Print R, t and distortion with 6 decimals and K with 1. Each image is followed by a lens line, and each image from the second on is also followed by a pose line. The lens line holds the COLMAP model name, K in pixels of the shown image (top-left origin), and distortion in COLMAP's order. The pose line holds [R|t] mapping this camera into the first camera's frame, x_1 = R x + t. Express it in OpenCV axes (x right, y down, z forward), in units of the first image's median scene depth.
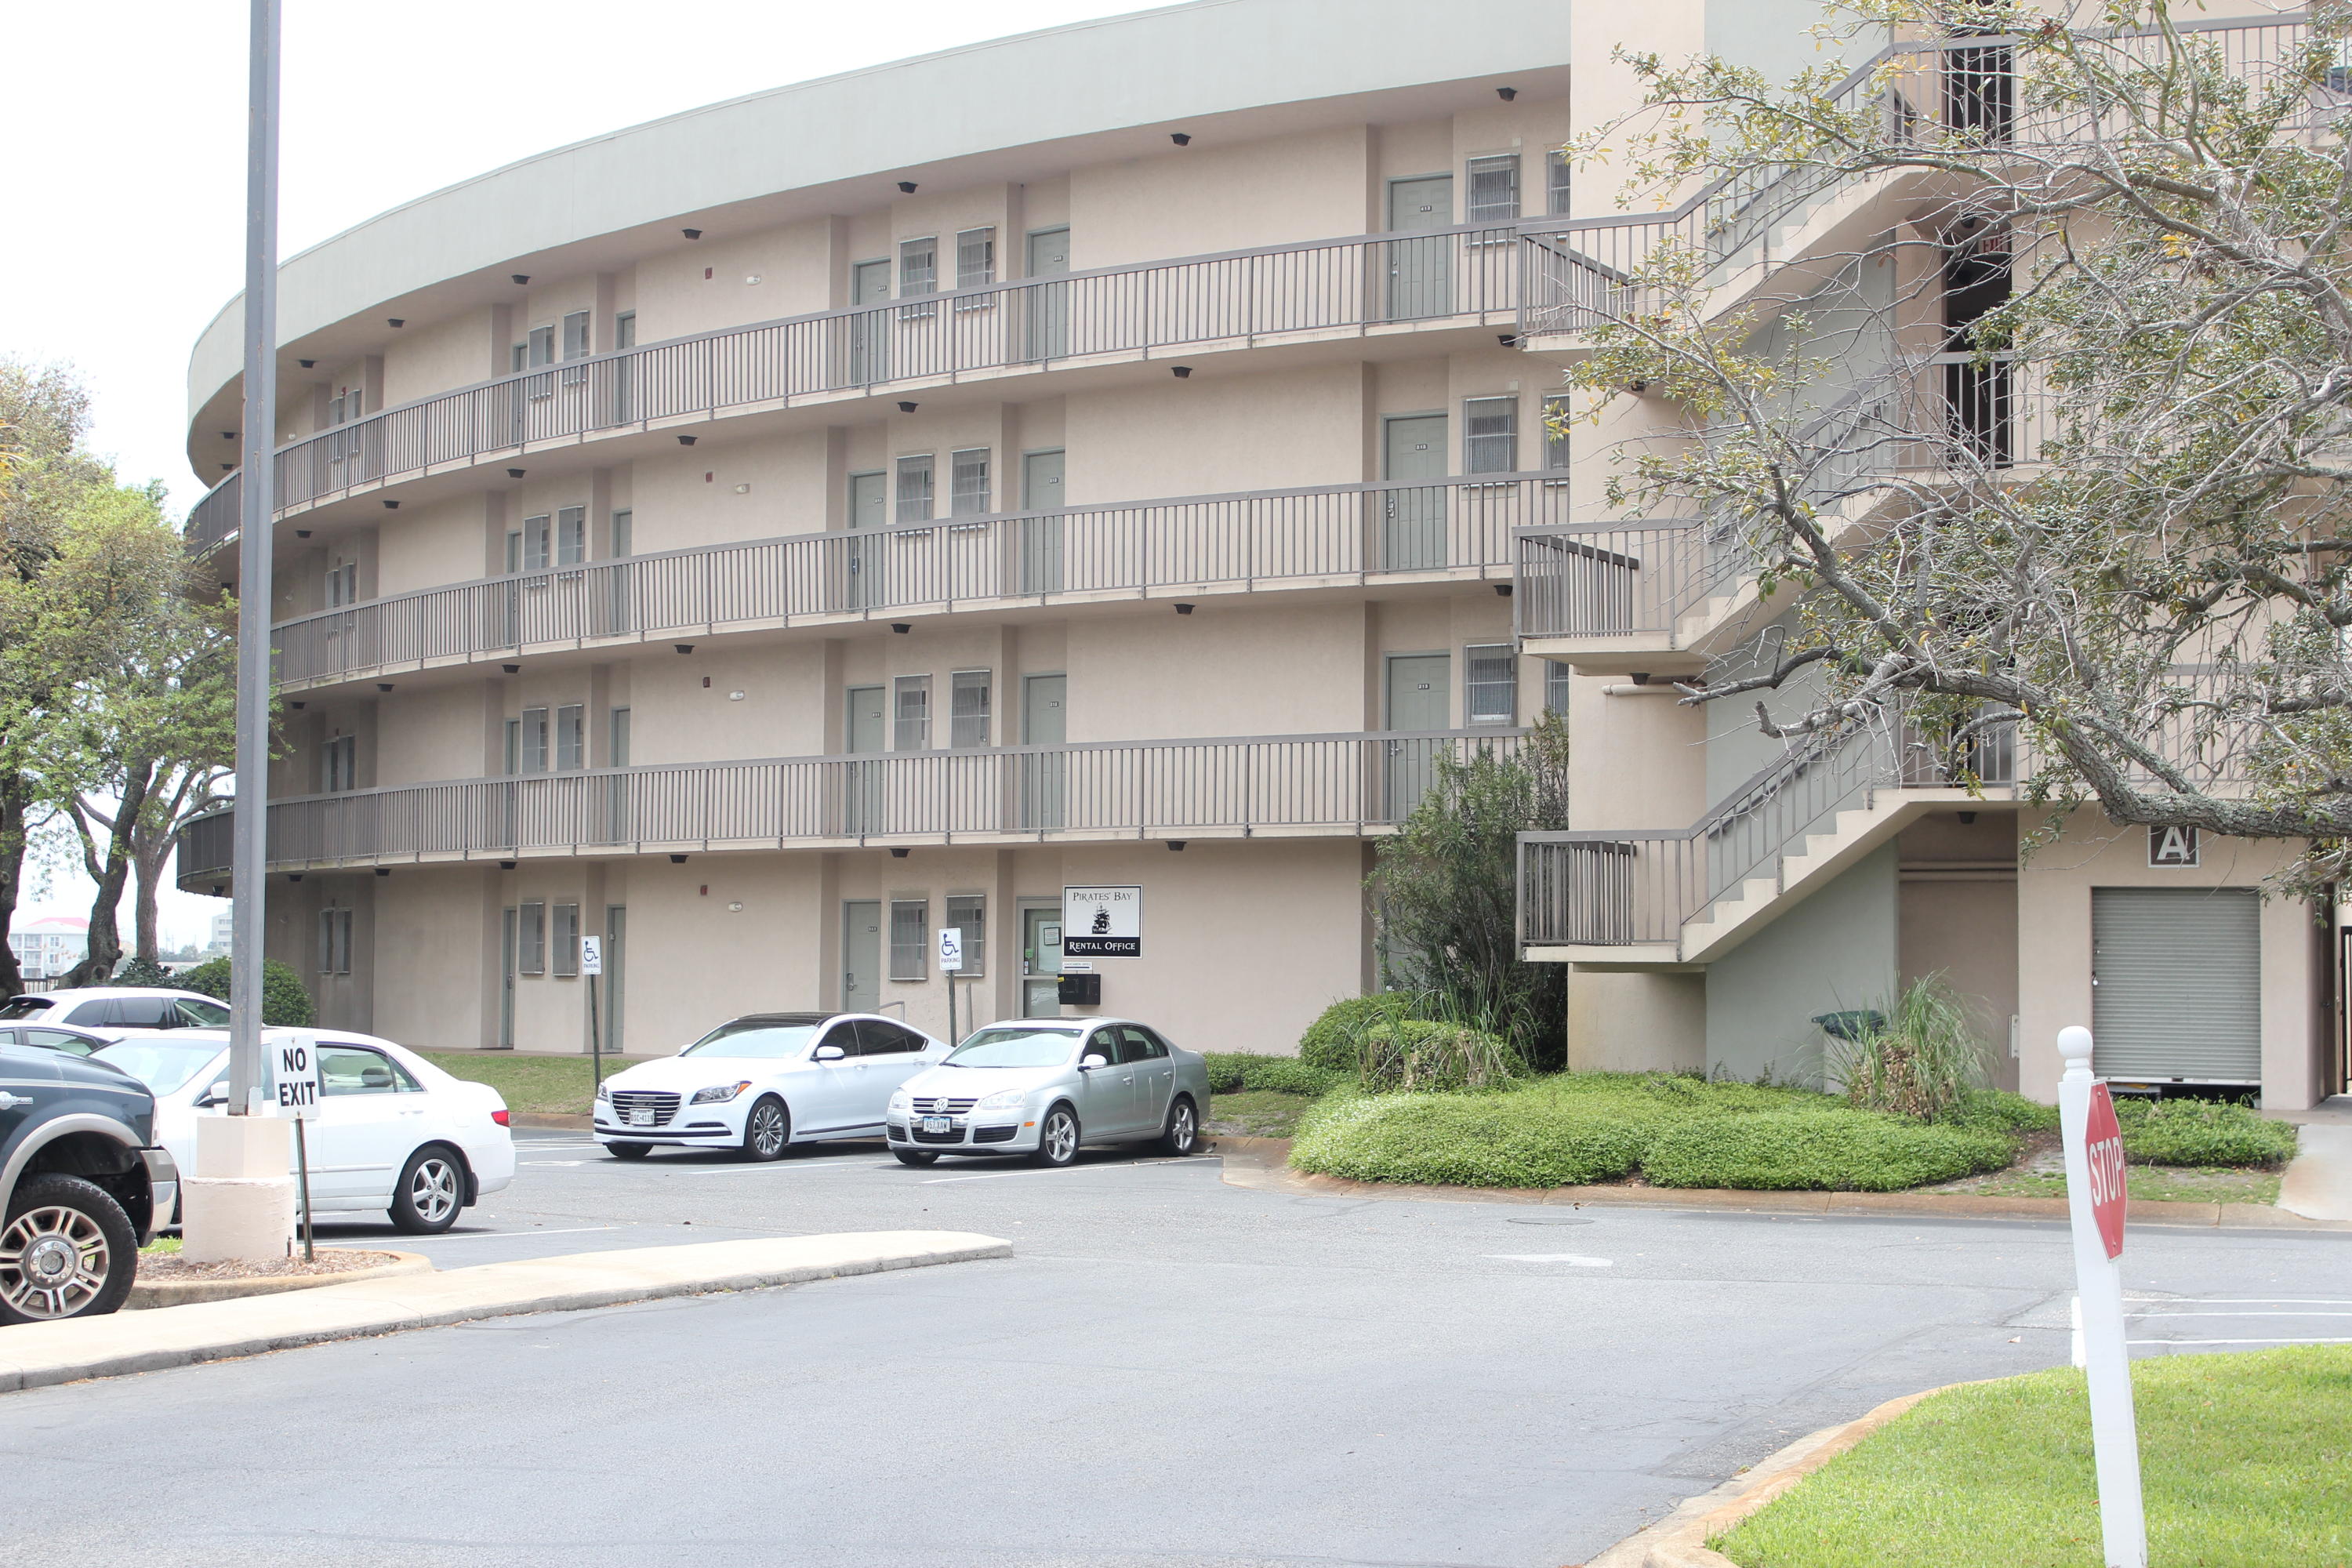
lens RADIAL K [[3606.1, 0, 1180.2], [0, 3606.1, 797.8], [0, 0, 1]] dist [-0.044301, 0.000000]
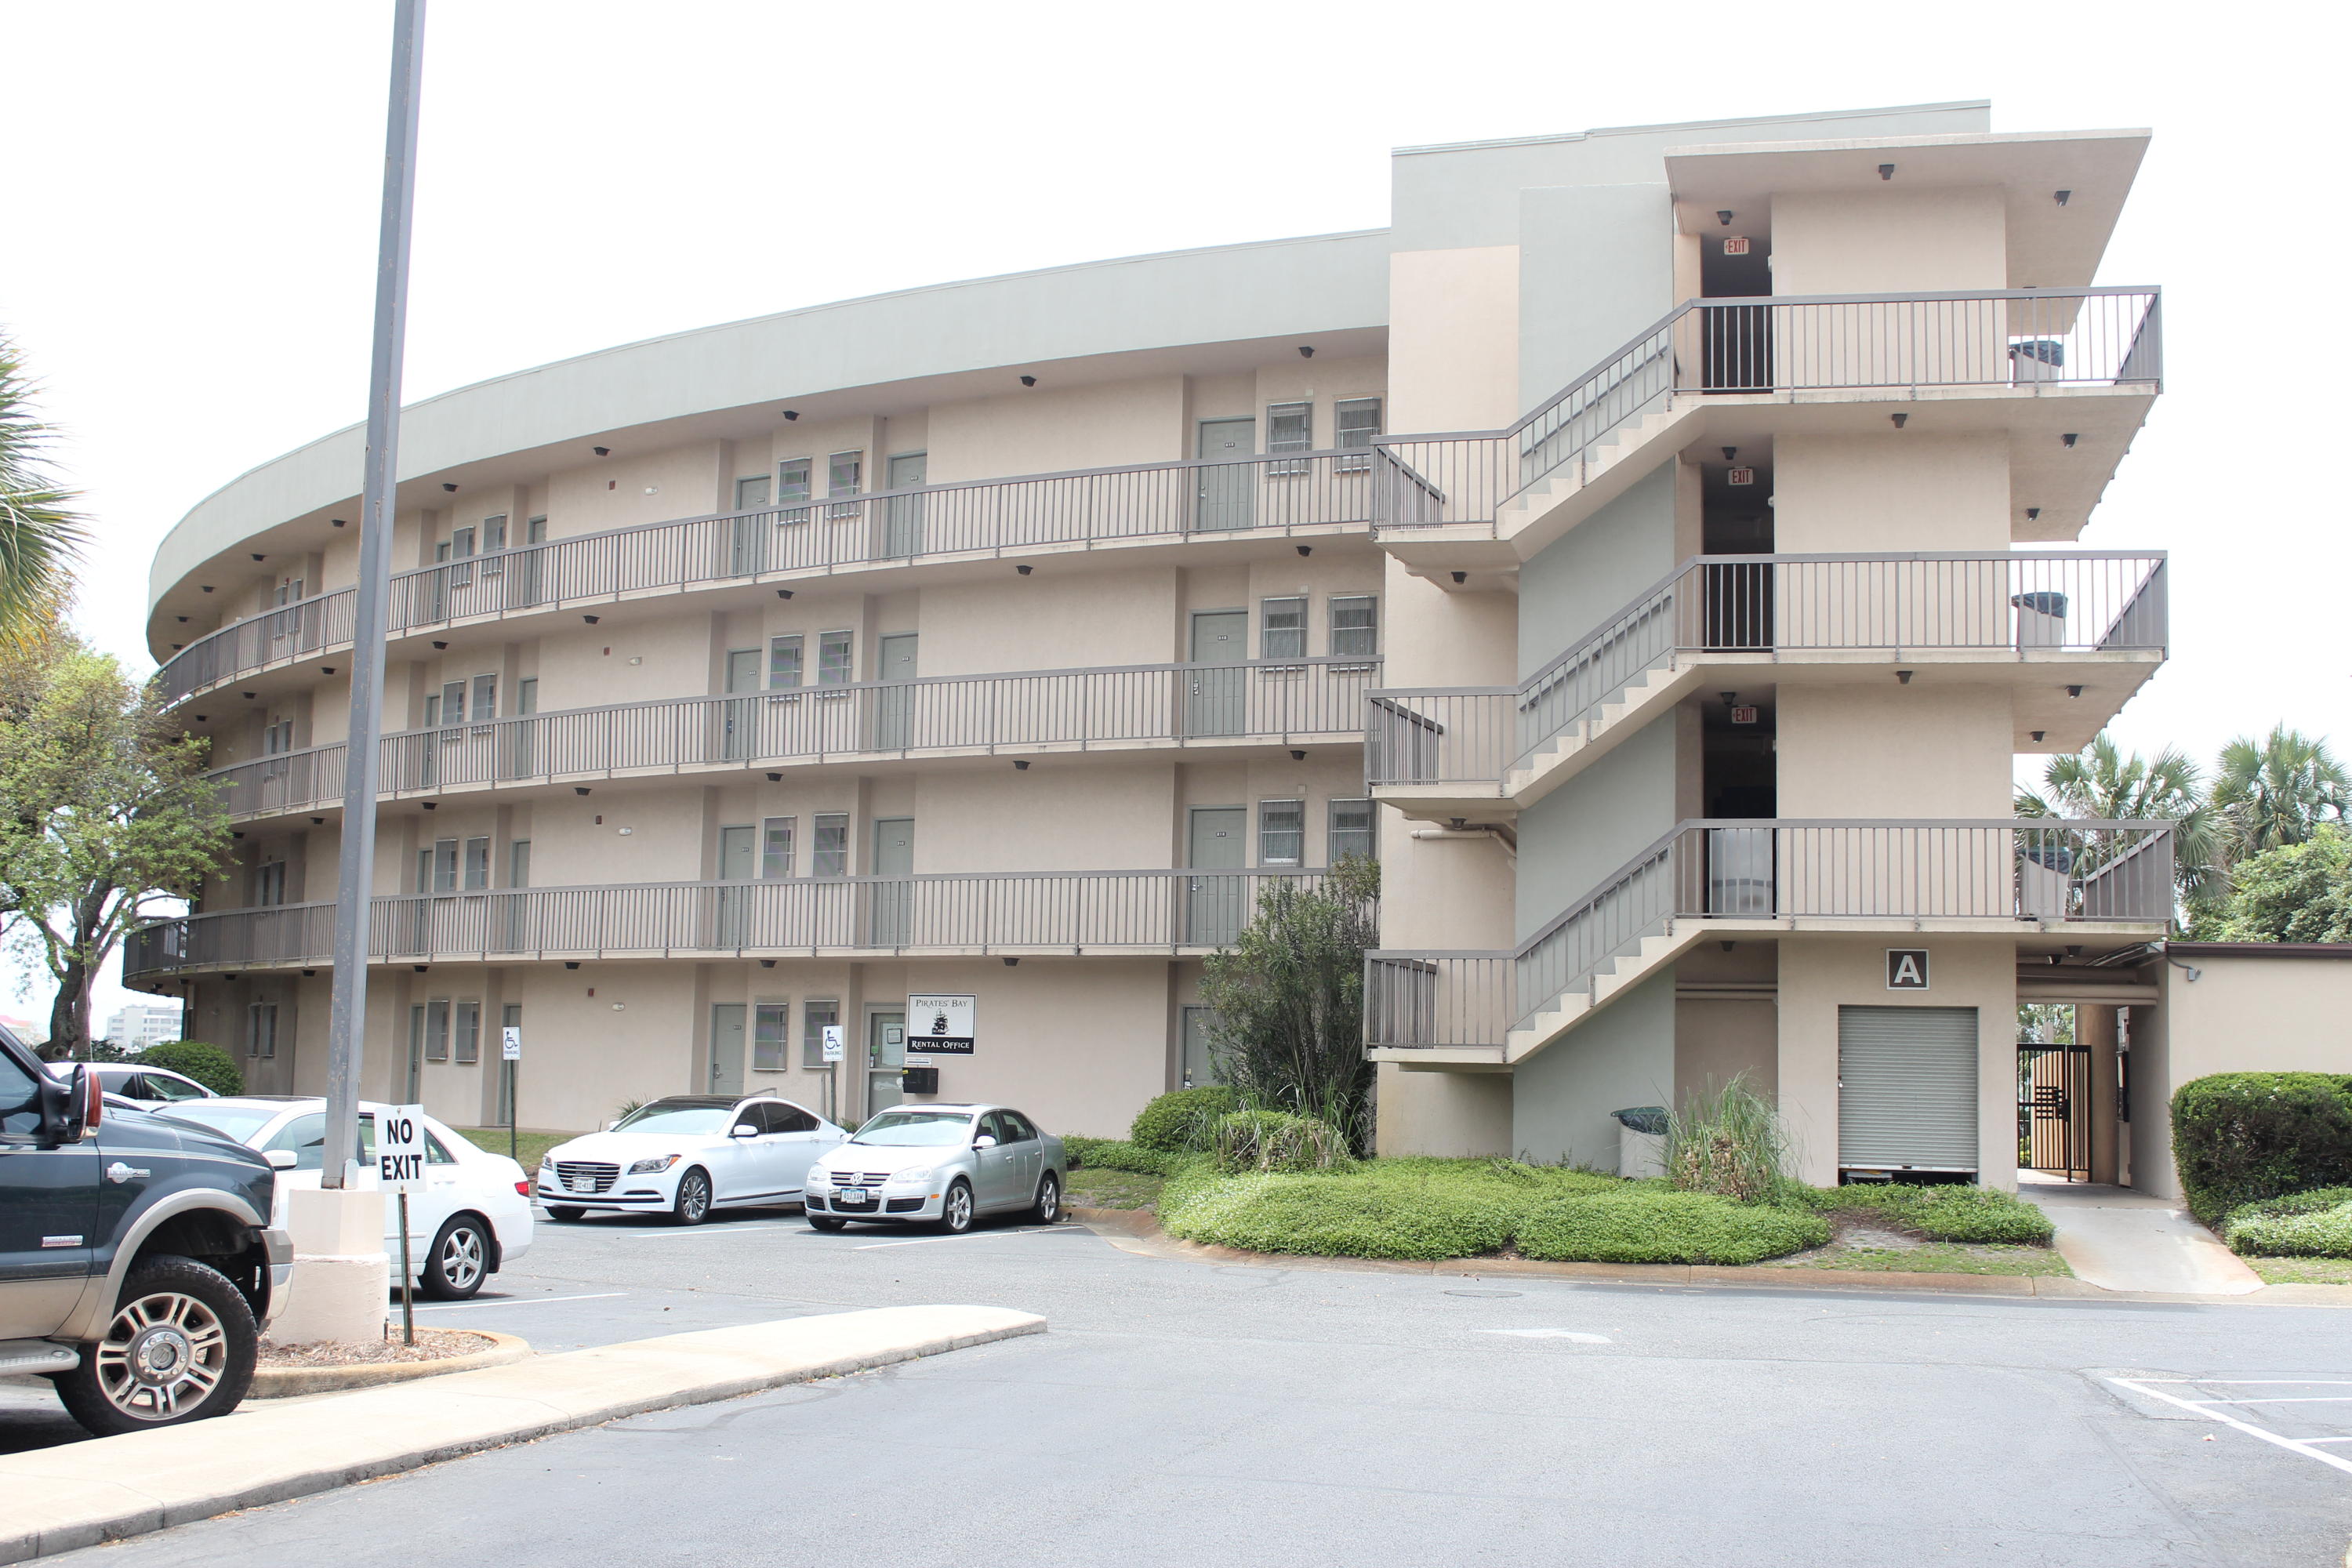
lens RADIAL K [[2615.6, 0, 1173.9], [0, 2615.6, 784.5], [0, 0, 1]] dist [-0.097490, 0.000000]
pose [[0.991579, 0.030223, 0.125931, -0.061058], [-0.022244, 0.997683, -0.064291, 0.009613], [-0.127582, 0.060948, 0.989954, 0.134469]]
